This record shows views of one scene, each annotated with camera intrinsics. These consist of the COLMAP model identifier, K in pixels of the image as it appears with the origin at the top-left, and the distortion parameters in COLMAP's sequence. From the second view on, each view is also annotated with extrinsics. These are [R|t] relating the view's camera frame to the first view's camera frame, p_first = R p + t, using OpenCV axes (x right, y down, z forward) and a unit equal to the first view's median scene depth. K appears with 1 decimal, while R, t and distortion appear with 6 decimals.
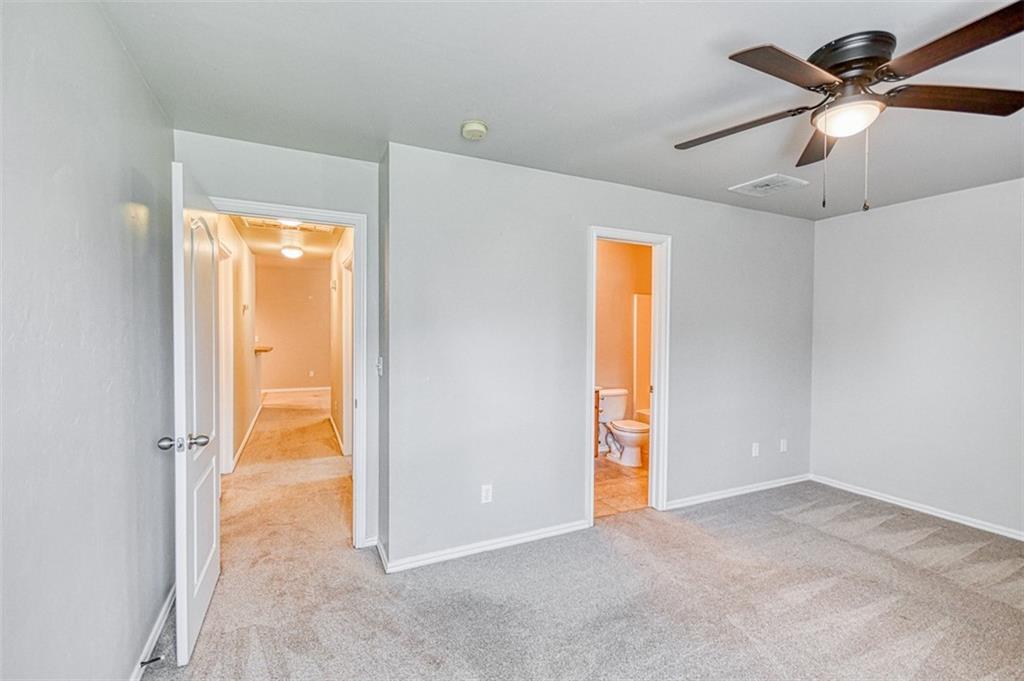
lens RADIAL K [[446.7, 0, 514.0], [0, 446.7, 340.4], [0, 0, 1]] dist [0.001581, -0.005829]
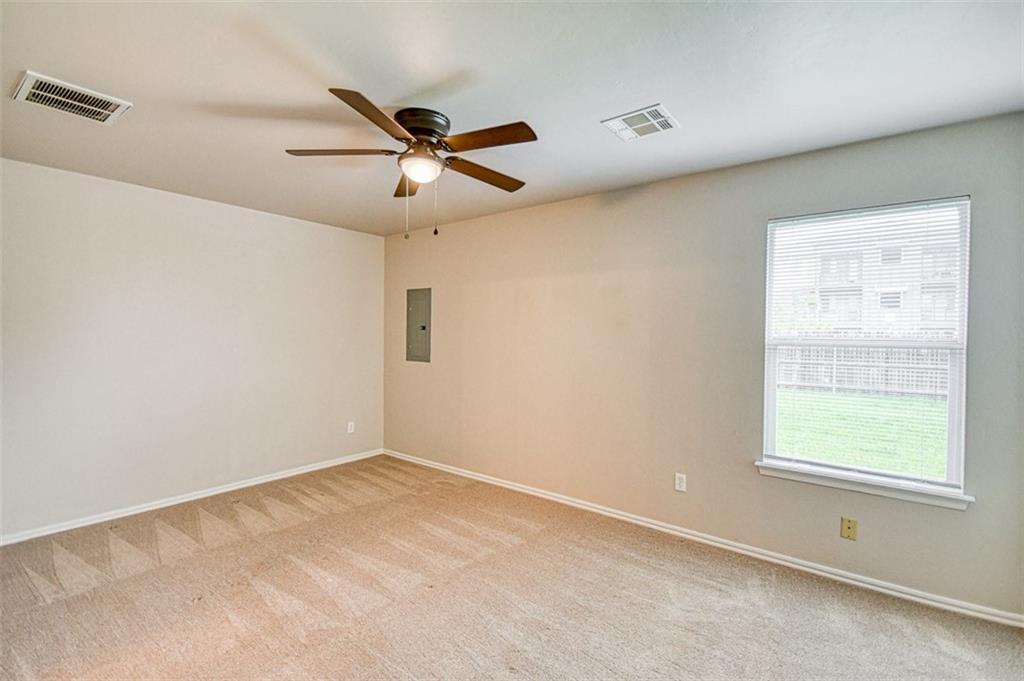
lens RADIAL K [[446.7, 0, 512.6], [0, 446.7, 335.6], [0, 0, 1]] dist [0.001581, -0.005829]
pose [[-0.453403, -0.013540, 0.891203, -0.297566], [0.004601, 0.999836, 0.017532, -0.009999], [-0.891294, 0.012050, -0.453267, 0.708489]]
